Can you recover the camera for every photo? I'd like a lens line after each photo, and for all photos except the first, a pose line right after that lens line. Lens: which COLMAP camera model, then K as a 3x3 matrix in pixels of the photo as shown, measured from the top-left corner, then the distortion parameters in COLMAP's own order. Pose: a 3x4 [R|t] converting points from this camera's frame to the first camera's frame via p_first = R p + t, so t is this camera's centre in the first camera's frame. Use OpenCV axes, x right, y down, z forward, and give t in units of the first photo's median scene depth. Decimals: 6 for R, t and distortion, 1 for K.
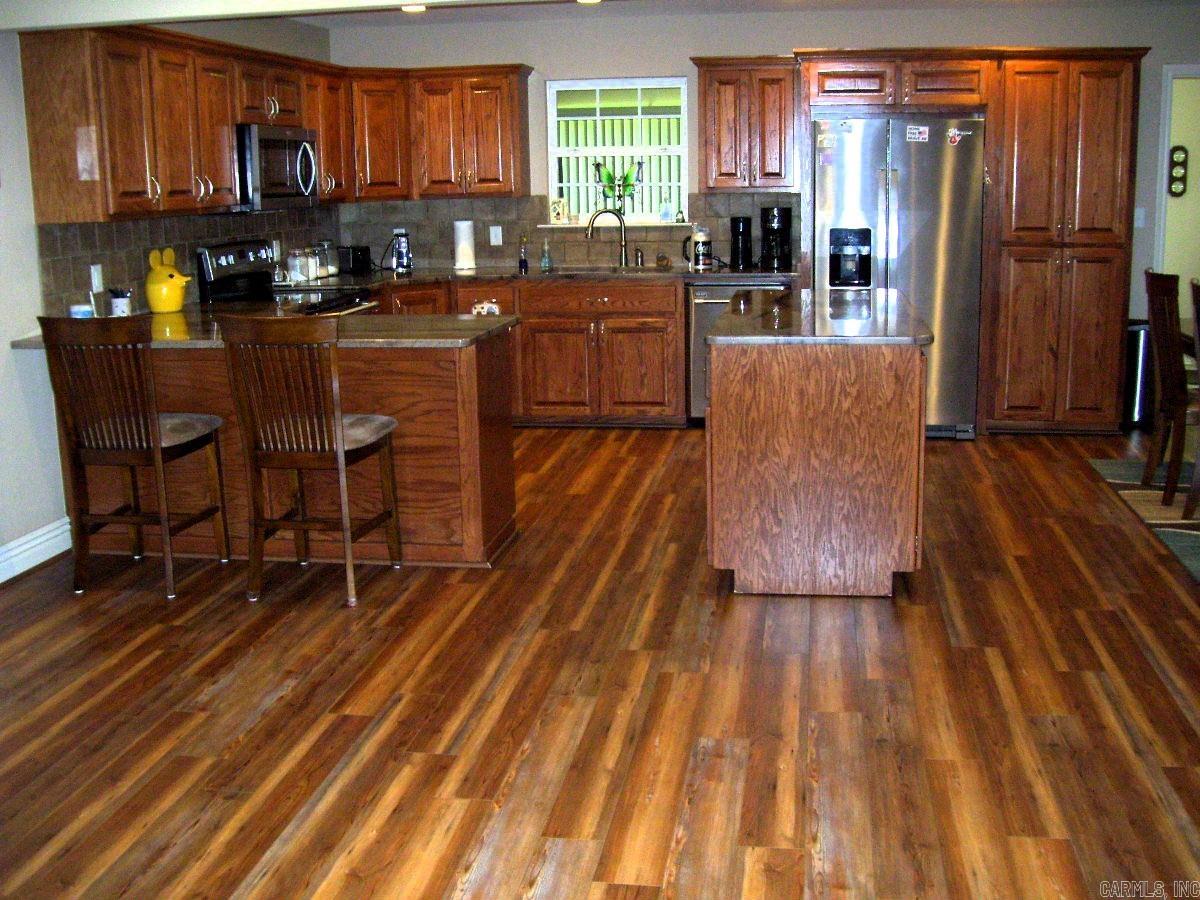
lens RADIAL K [[1281.9, 0, 605.4], [0, 1281.9, 443.6], [0, 0, 1]] dist [-0.145714, 0.000000]
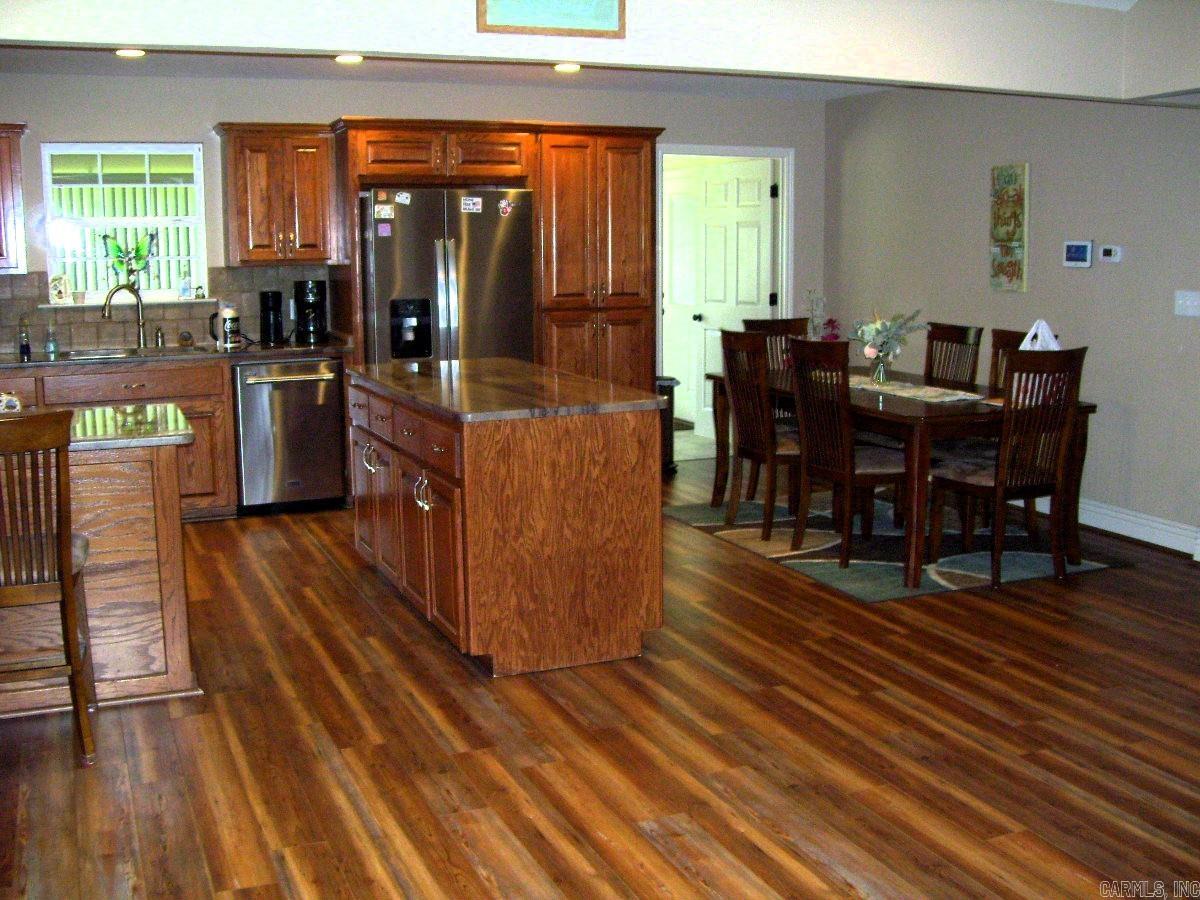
lens RADIAL K [[1281.9, 0, 599.9], [0, 1281.9, 461.8], [0, 0, 1]] dist [-0.145714, 0.000000]
pose [[0.849750, -0.077549, 0.521451, -0.323971], [0.098618, 0.995044, -0.012727, -0.025089], [-0.517879, 0.062239, 0.853187, 0.127297]]
